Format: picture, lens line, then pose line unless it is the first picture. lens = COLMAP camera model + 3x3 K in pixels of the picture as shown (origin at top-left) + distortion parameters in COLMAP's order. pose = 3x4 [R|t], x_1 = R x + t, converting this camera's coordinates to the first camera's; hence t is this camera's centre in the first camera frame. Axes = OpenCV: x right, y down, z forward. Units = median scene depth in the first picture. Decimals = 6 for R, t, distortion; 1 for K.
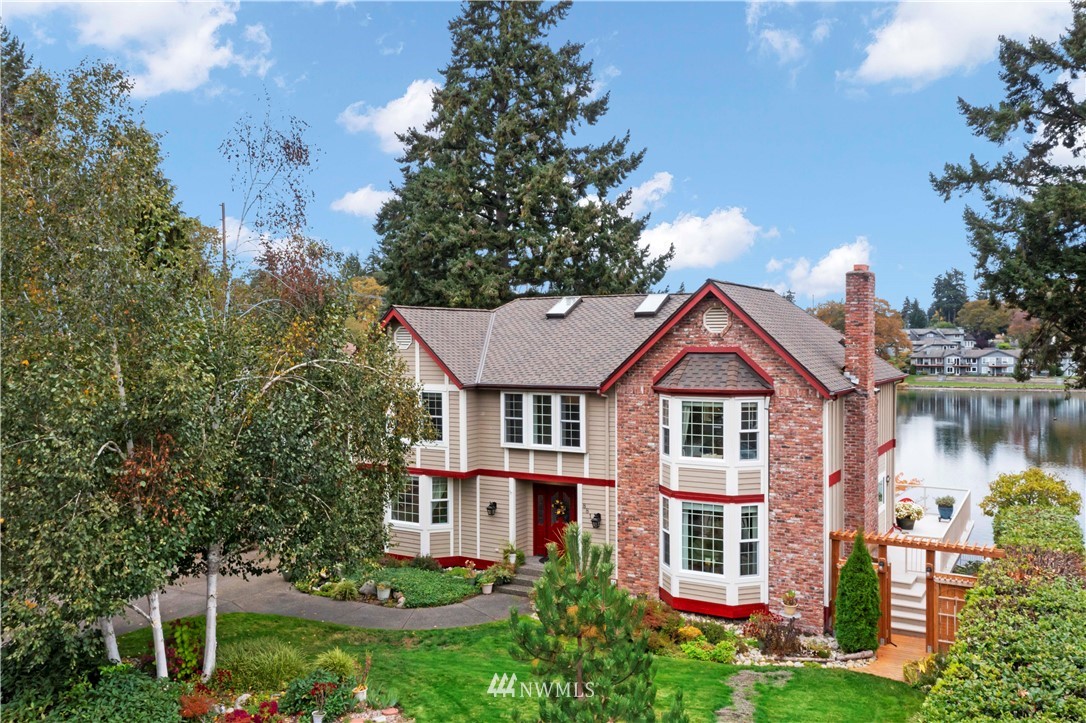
lens RADIAL K [[891.9, 0, 543.0], [0, 891.9, 361.5], [0, 0, 1]] dist [-0.010069, -0.005161]
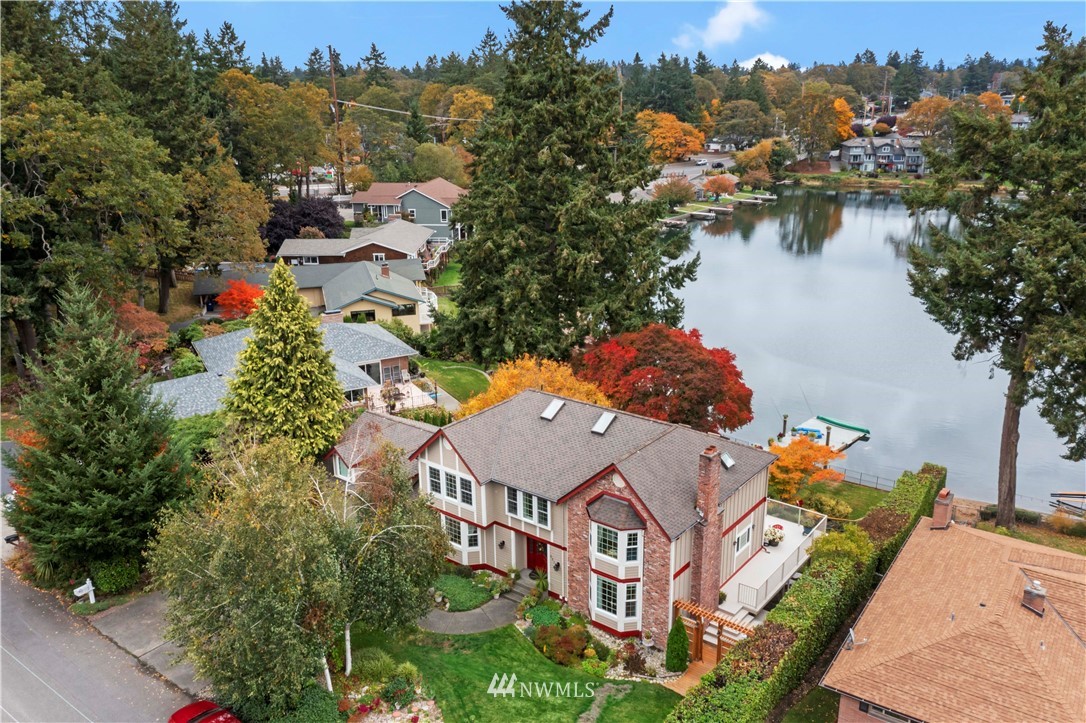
lens RADIAL K [[891.9, 0, 543.0], [0, 891.9, 361.5], [0, 0, 1]] dist [-0.010069, -0.005161]
pose [[0.991762, 0.032181, -0.123987, 0.248094], [0.005242, 0.956922, 0.290298, -0.747118], [0.127988, -0.288557, 0.948870, -0.569047]]
